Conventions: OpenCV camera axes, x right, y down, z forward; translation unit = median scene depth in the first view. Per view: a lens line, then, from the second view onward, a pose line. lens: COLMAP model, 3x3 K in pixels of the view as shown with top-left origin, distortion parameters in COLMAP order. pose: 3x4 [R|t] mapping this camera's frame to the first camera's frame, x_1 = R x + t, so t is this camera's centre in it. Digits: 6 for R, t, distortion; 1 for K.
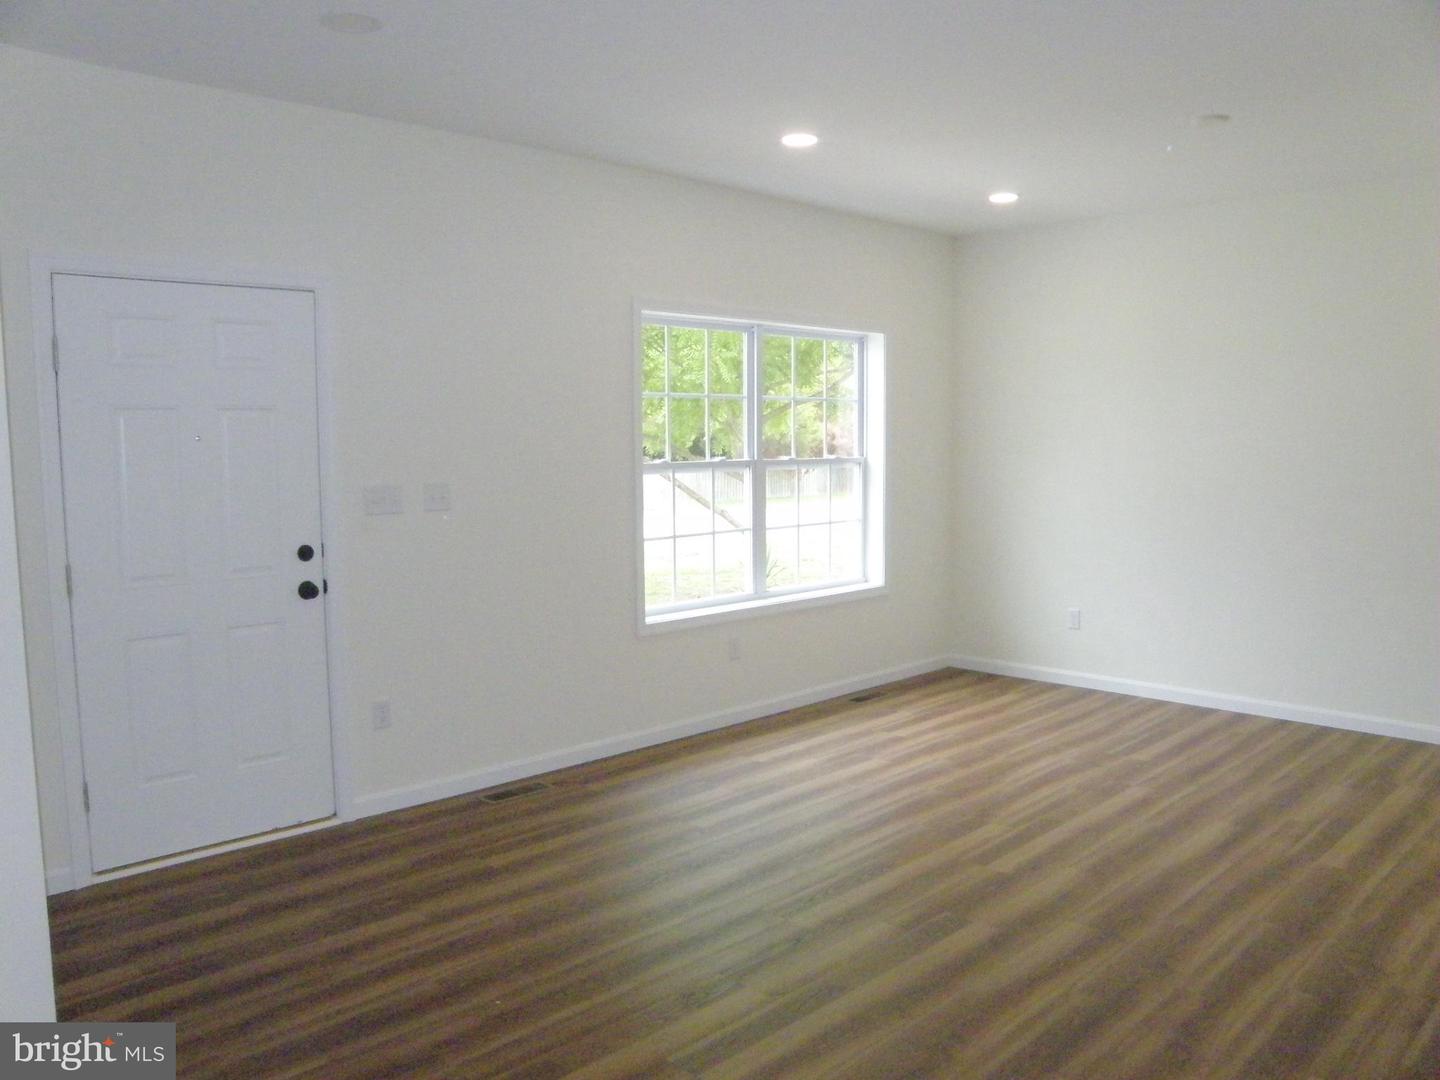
lens RADIAL K [[1115.9, 0, 711.3], [0, 1115.9, 558.7], [0, 0, 1]] dist [-0.168286, 0.129549]
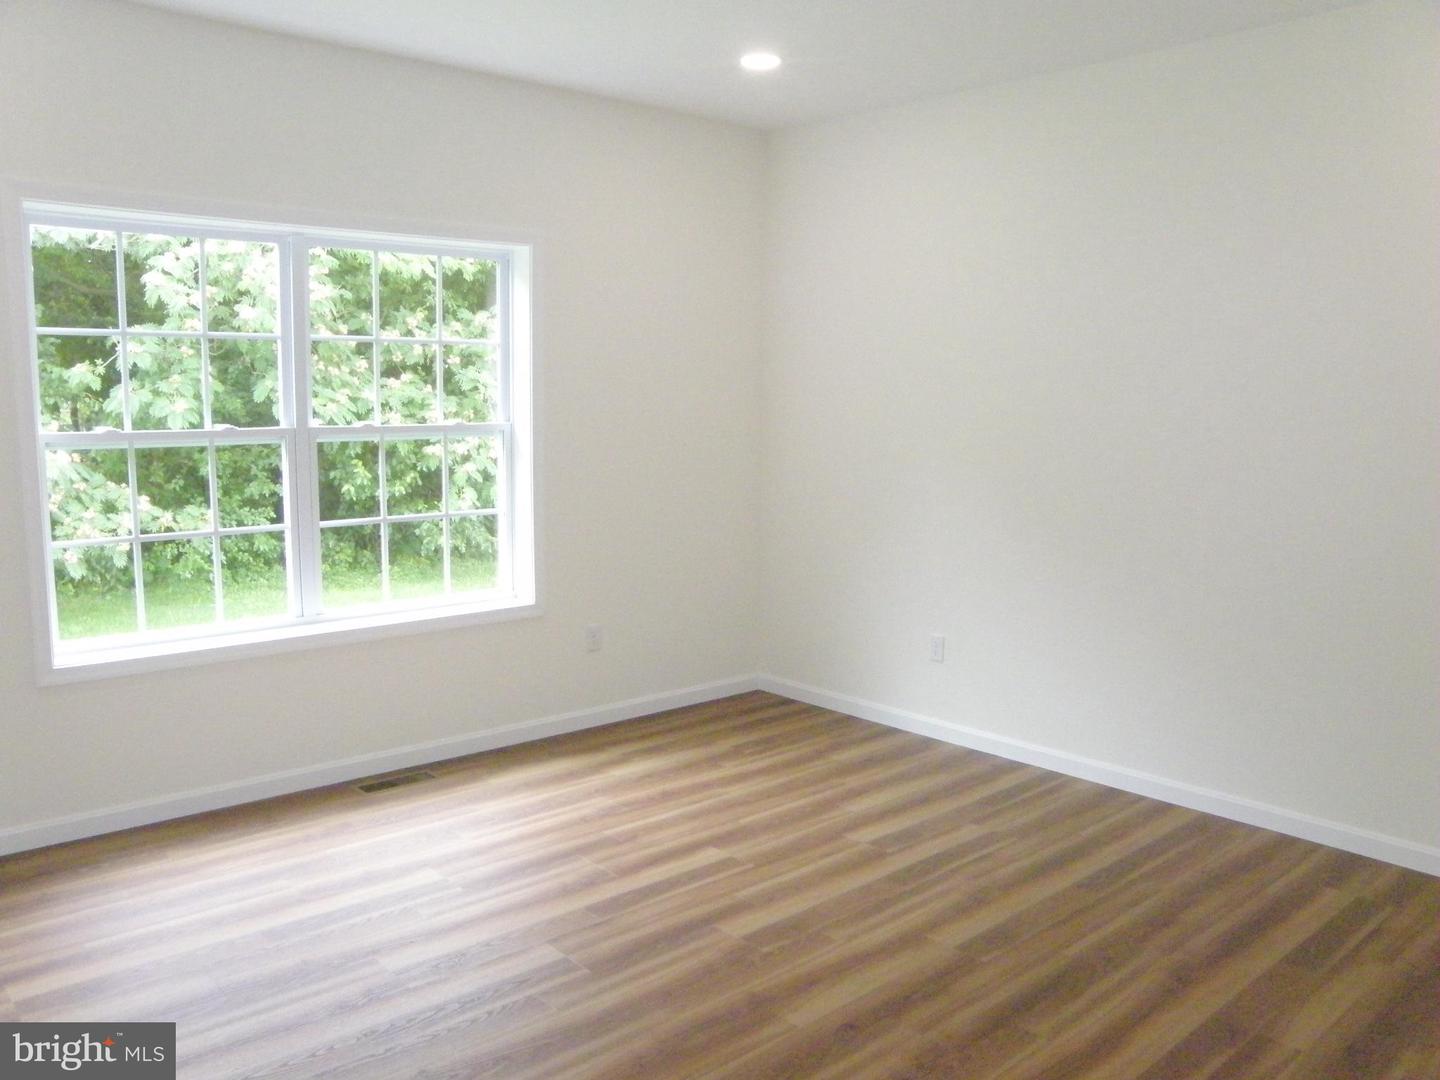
lens RADIAL K [[1115.9, 0, 711.3], [0, 1115.9, 558.7], [0, 0, 1]] dist [-0.168286, 0.129549]
pose [[0.998185, 0.023885, -0.055289, 0.268278], [-0.021700, 0.998973, 0.039785, -0.030866], [0.056182, -0.038513, 0.997677, 0.260237]]
